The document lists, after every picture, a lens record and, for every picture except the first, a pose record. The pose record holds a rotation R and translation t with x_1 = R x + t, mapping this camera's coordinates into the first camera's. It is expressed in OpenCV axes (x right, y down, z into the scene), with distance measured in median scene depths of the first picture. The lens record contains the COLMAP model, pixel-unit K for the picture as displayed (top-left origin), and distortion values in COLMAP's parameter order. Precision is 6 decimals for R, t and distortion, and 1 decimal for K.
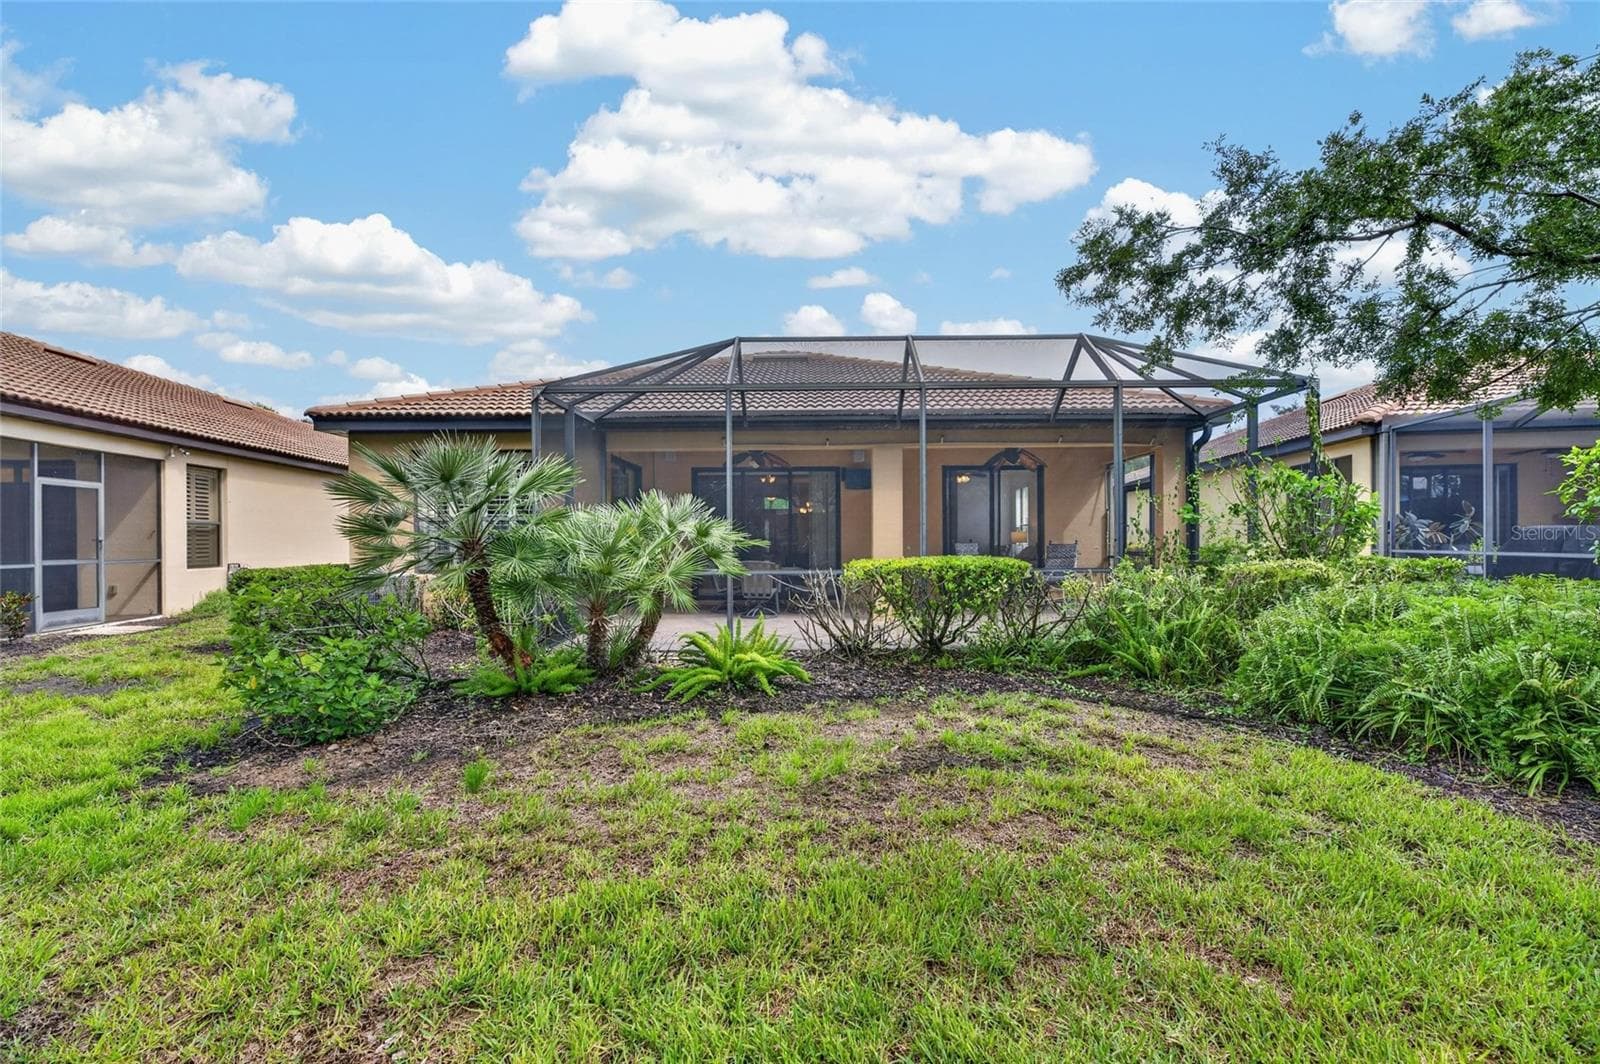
lens RADIAL K [[672.2, 0, 801.8], [0, 672.2, 538.6], [0, 0, 1]] dist [-0.002885, -0.000558]
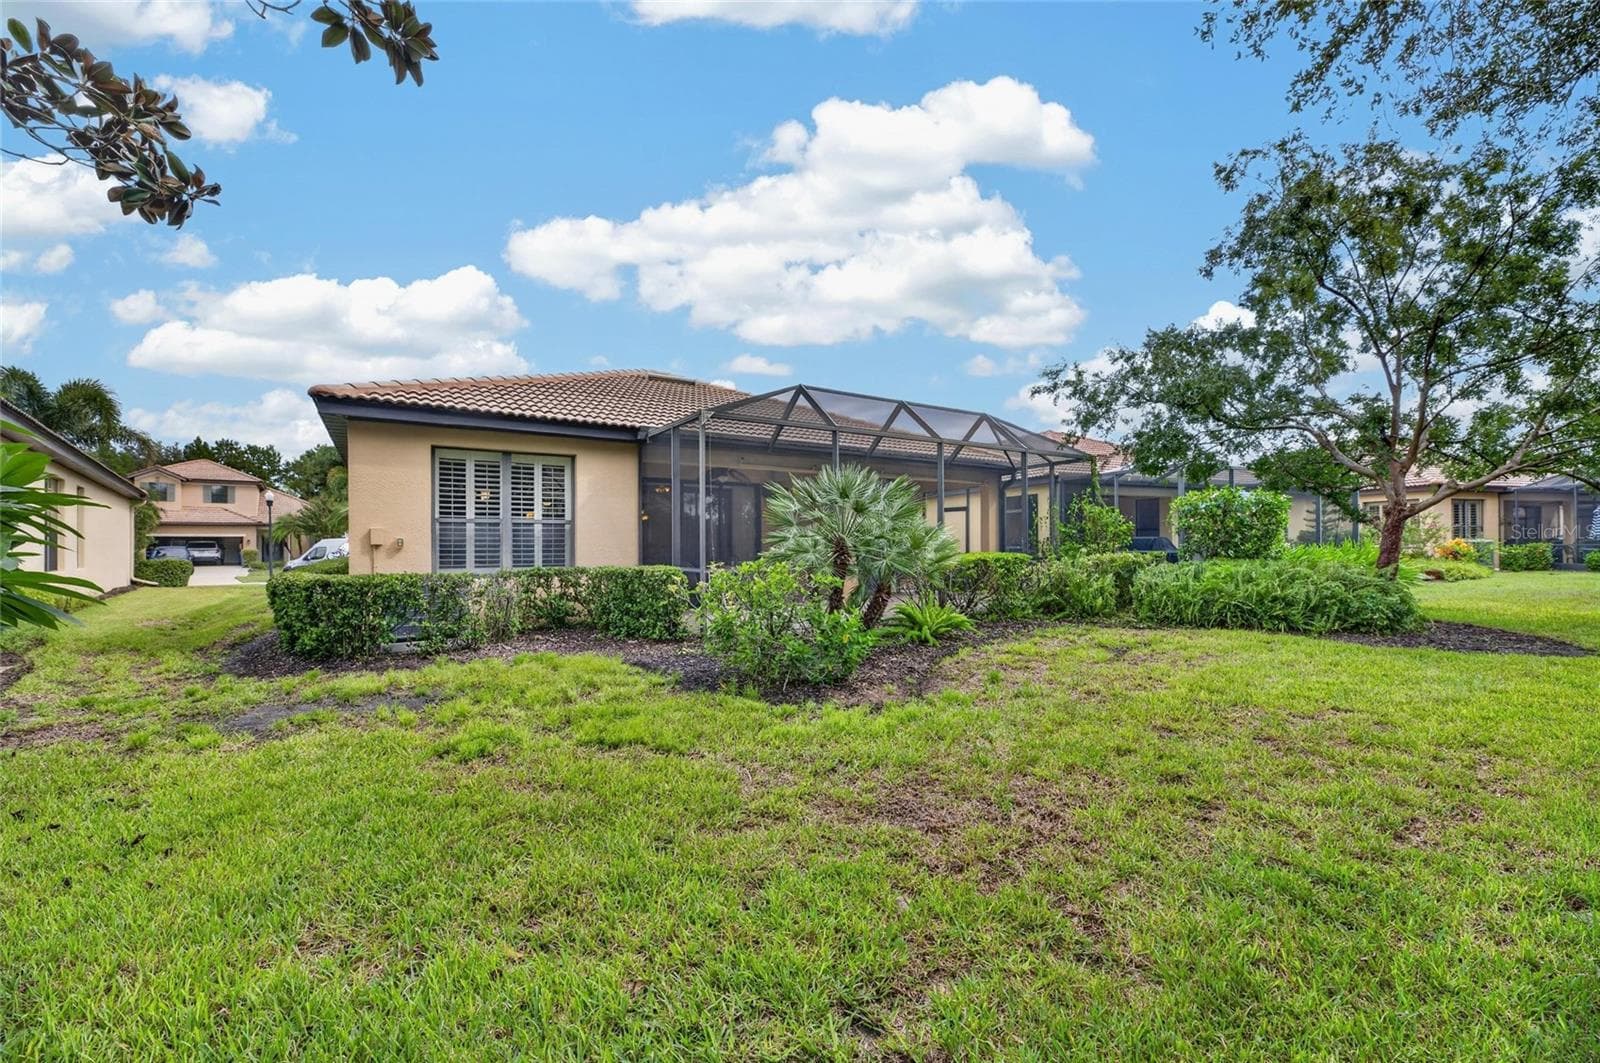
lens RADIAL K [[672.2, 0, 801.8], [0, 672.2, 538.1], [0, 0, 1]] dist [-0.002885, -0.000558]
pose [[0.815066, 0.006446, 0.579332, -0.655554], [0.003908, 0.999854, -0.016622, 0.011159], [-0.579355, 0.015812, 0.814922, -0.027984]]
